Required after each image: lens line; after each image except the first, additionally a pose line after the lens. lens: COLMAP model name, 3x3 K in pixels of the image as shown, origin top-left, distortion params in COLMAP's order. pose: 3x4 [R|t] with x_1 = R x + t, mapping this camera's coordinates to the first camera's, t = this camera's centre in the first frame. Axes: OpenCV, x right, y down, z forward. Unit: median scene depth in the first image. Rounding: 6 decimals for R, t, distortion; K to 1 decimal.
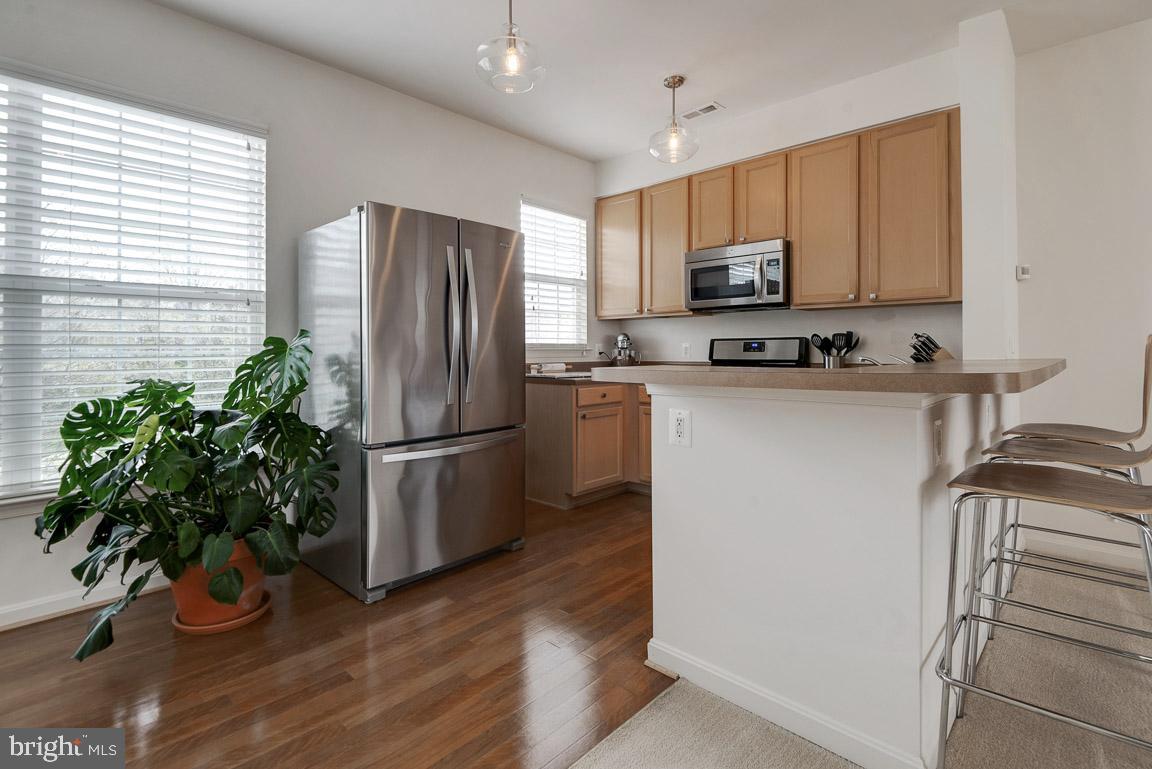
lens RADIAL K [[540.4, 0, 601.8], [0, 540.4, 347.0], [0, 0, 1]] dist [0.028993, -0.025744]
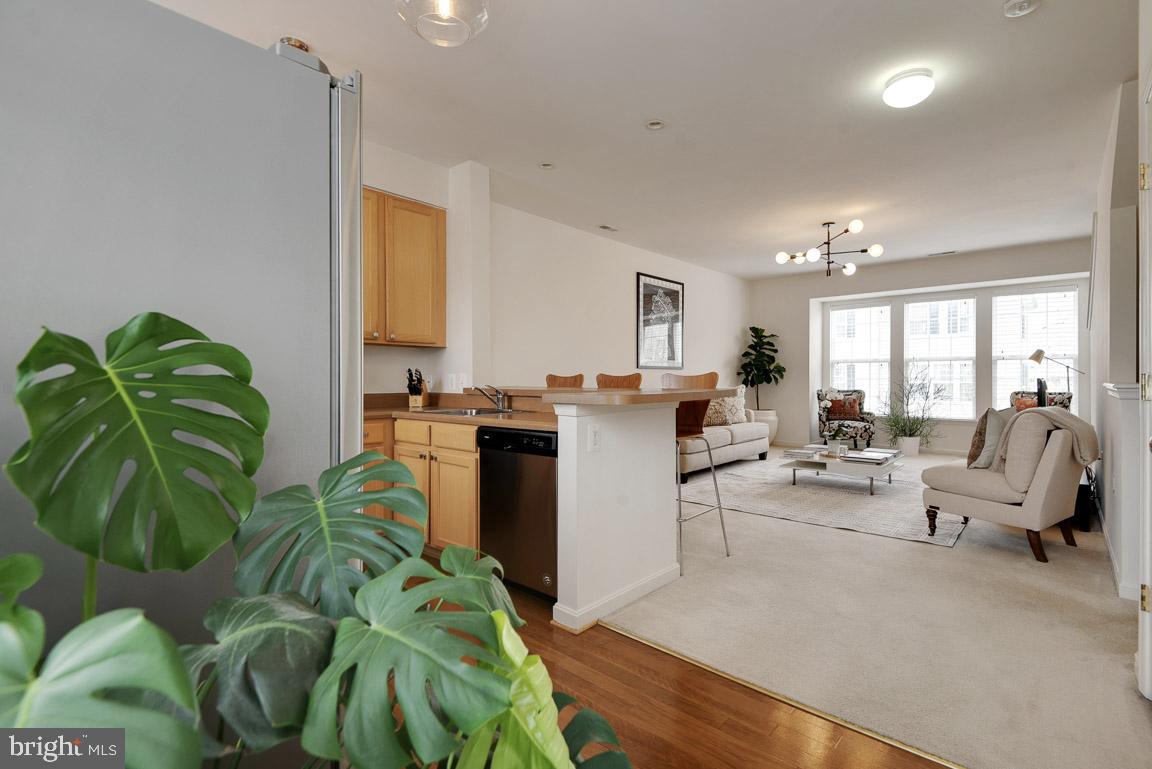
lens RADIAL K [[523.5, 0, 576.0], [0, 523.5, 384.5], [0, 0, 1]] dist [-0.017555, 0.000134]
pose [[-0.001365, -0.005527, 0.999984, -0.591008], [-0.002482, 0.999982, 0.005524, 0.004646], [-0.999996, -0.002474, -0.001379, 0.538300]]
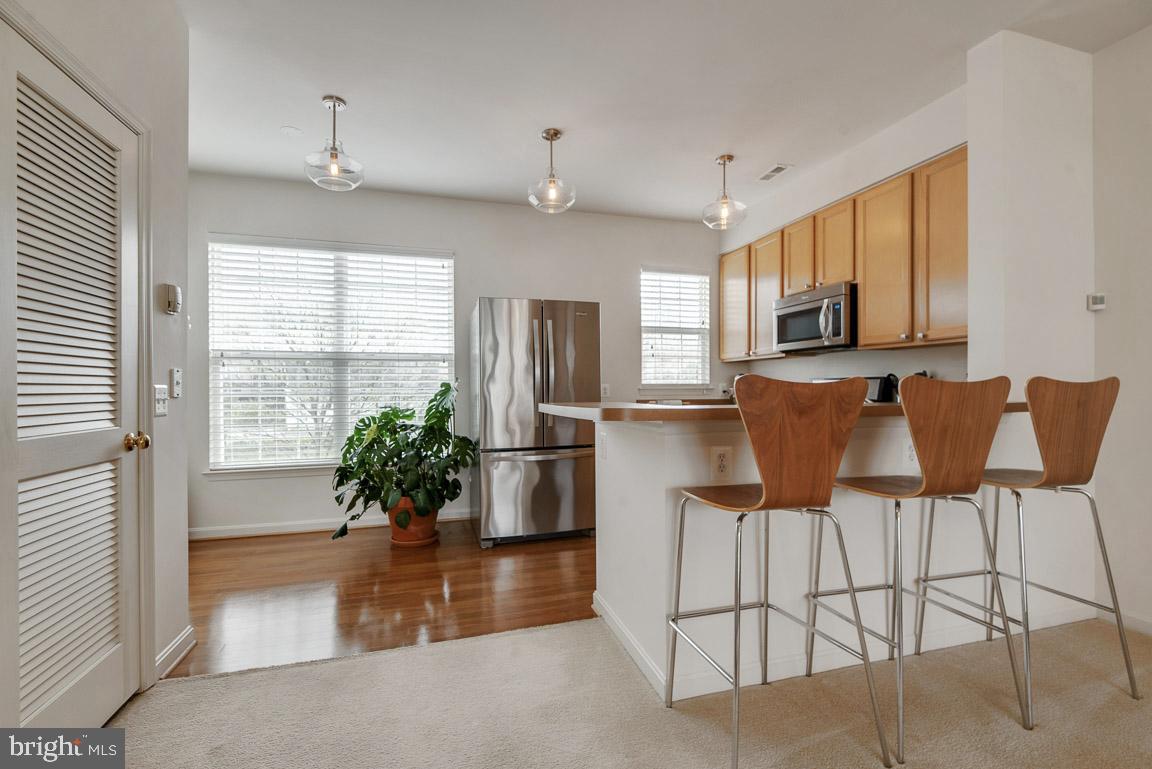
lens RADIAL K [[517.3, 0, 594.6], [0, 517.3, 392.5], [0, 0, 1]] dist [0.002914, -0.000244]
pose [[0.867219, 0.003631, -0.497913, 0.408324], [0.004408, 0.999878, 0.014967, -0.006100], [0.497907, -0.015175, 0.867098, -0.102158]]
